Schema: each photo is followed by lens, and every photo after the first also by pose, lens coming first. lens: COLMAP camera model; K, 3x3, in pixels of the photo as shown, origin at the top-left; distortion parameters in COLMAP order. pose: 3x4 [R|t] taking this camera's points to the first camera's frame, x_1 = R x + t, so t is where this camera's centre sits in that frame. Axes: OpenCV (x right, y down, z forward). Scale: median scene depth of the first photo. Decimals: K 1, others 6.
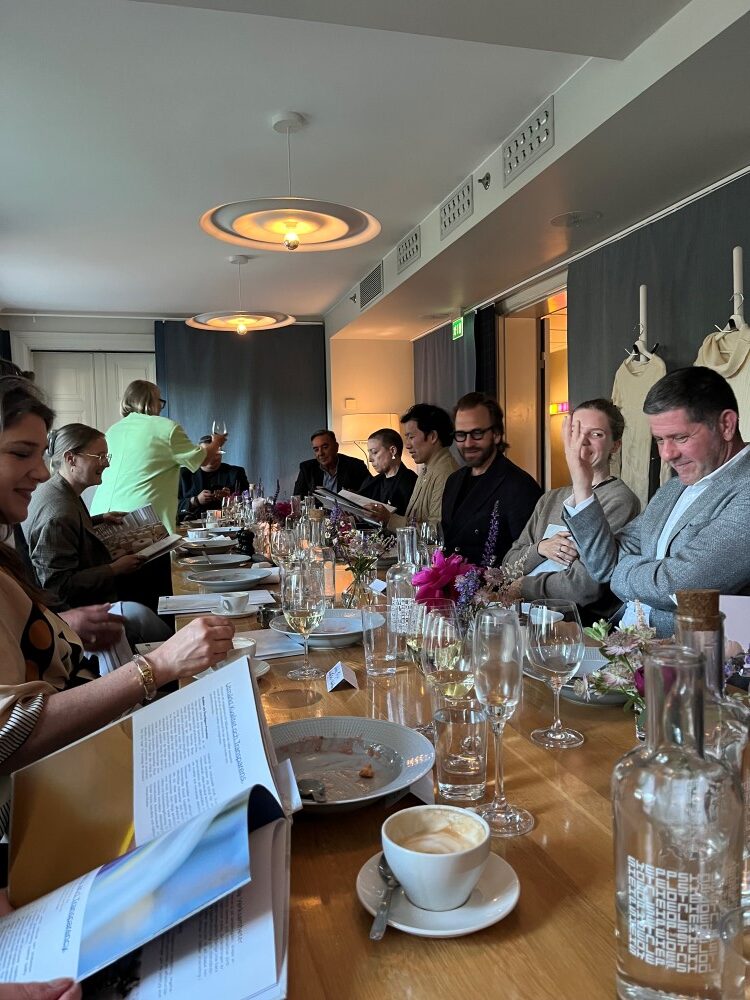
lens RADIAL K [[754.7, 0, 377.2], [0, 754.7, 493.4], [0, 0, 1]] dist [0.044444, -0.072468]
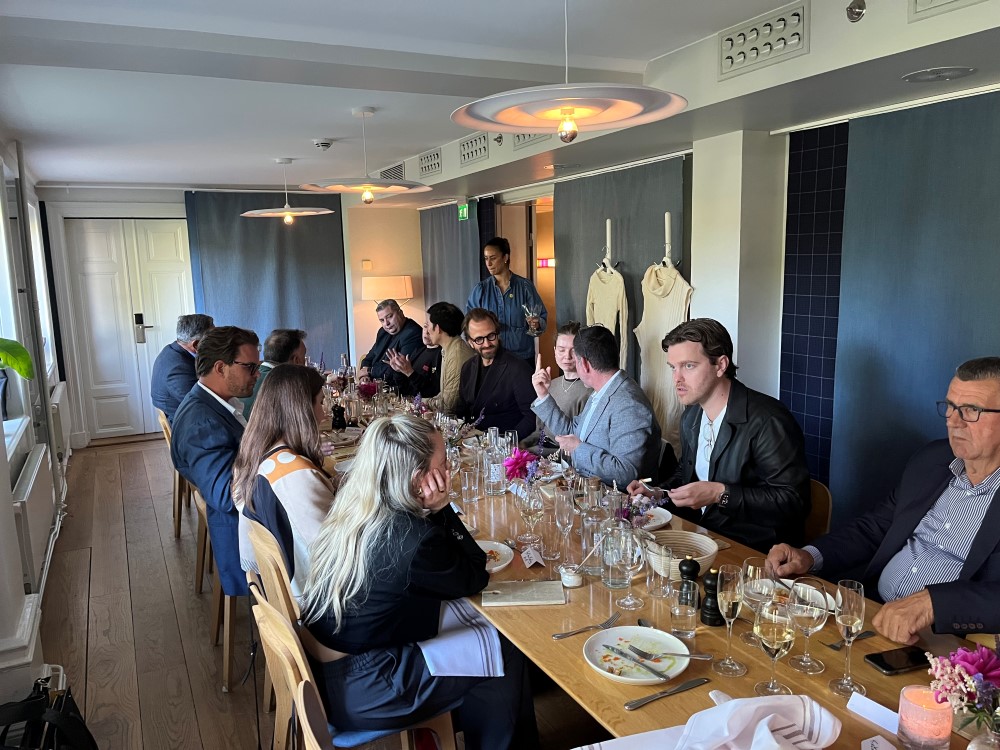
lens RADIAL K [[754.7, 0, 503.2], [0, 754.7, 379.1], [0, 0, 1]] dist [0.044444, -0.072468]
pose [[0.978509, -0.036855, 0.202883, -0.137618], [0.014998, 0.994013, 0.108232, -0.126592], [-0.205657, -0.102863, 0.973203, -0.359600]]
